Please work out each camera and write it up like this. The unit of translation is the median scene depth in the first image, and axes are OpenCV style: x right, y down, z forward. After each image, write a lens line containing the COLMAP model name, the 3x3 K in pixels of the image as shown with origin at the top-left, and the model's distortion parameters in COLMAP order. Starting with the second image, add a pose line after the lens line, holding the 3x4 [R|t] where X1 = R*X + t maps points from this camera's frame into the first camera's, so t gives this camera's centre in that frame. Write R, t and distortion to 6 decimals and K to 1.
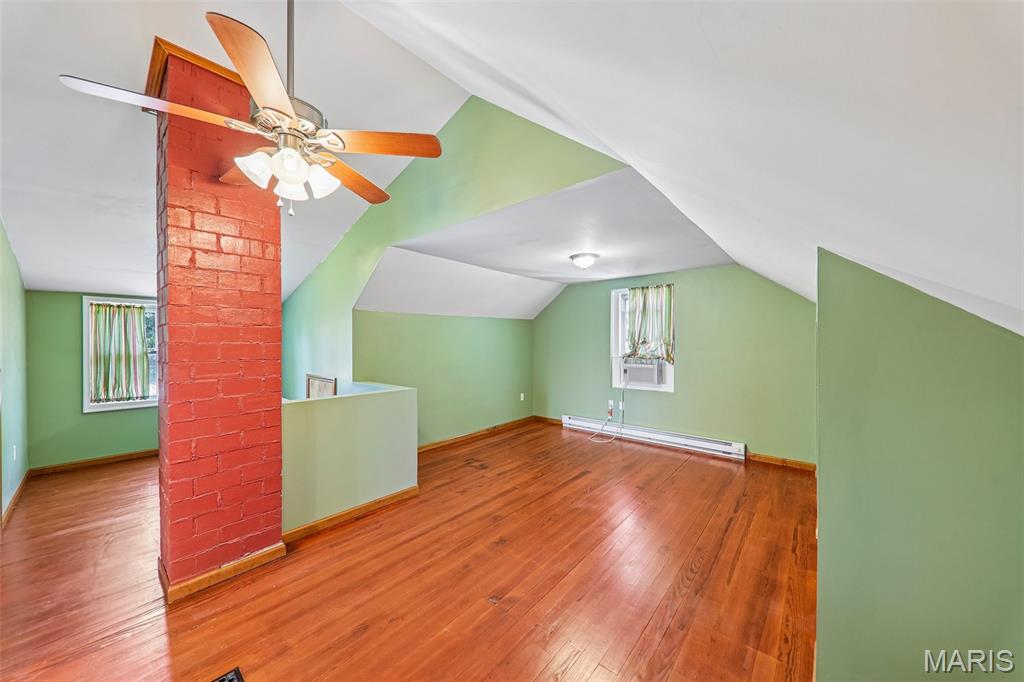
lens RADIAL K [[352.6, 0, 510.0], [0, 352.6, 339.1], [0, 0, 1]] dist [0.002193, -0.001643]
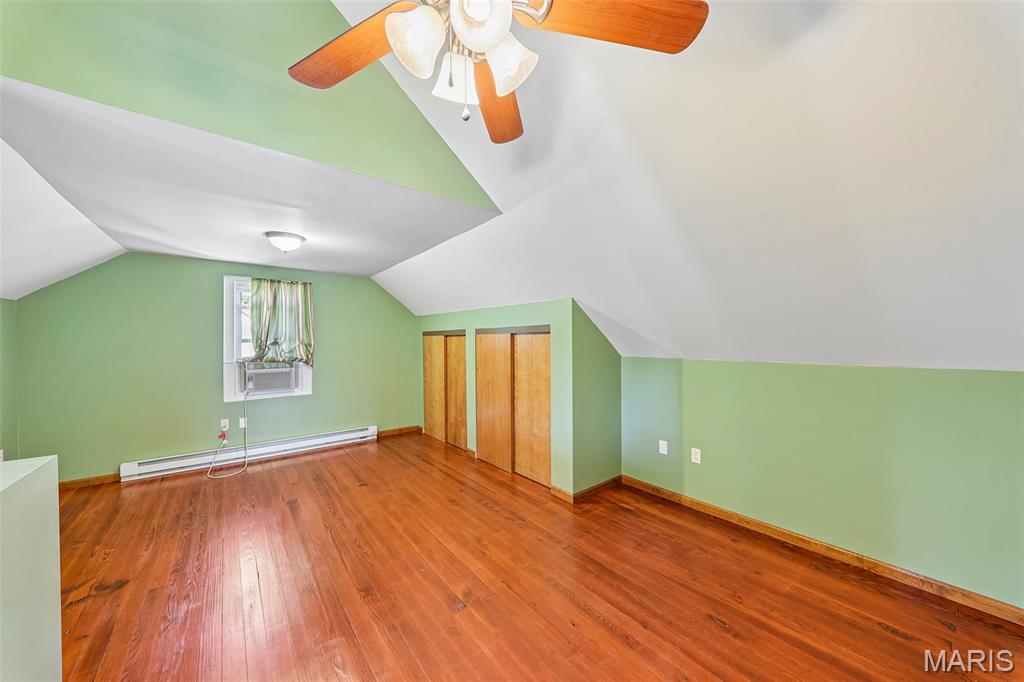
lens RADIAL K [[352.6, 0, 508.2], [0, 352.6, 343.0], [0, 0, 1]] dist [0.002193, -0.001643]
pose [[0.187193, -0.006537, 0.982301, -0.408781], [0.001050, 0.999979, 0.006455, 0.002971], [-0.982323, -0.000177, 0.187196, 0.290577]]
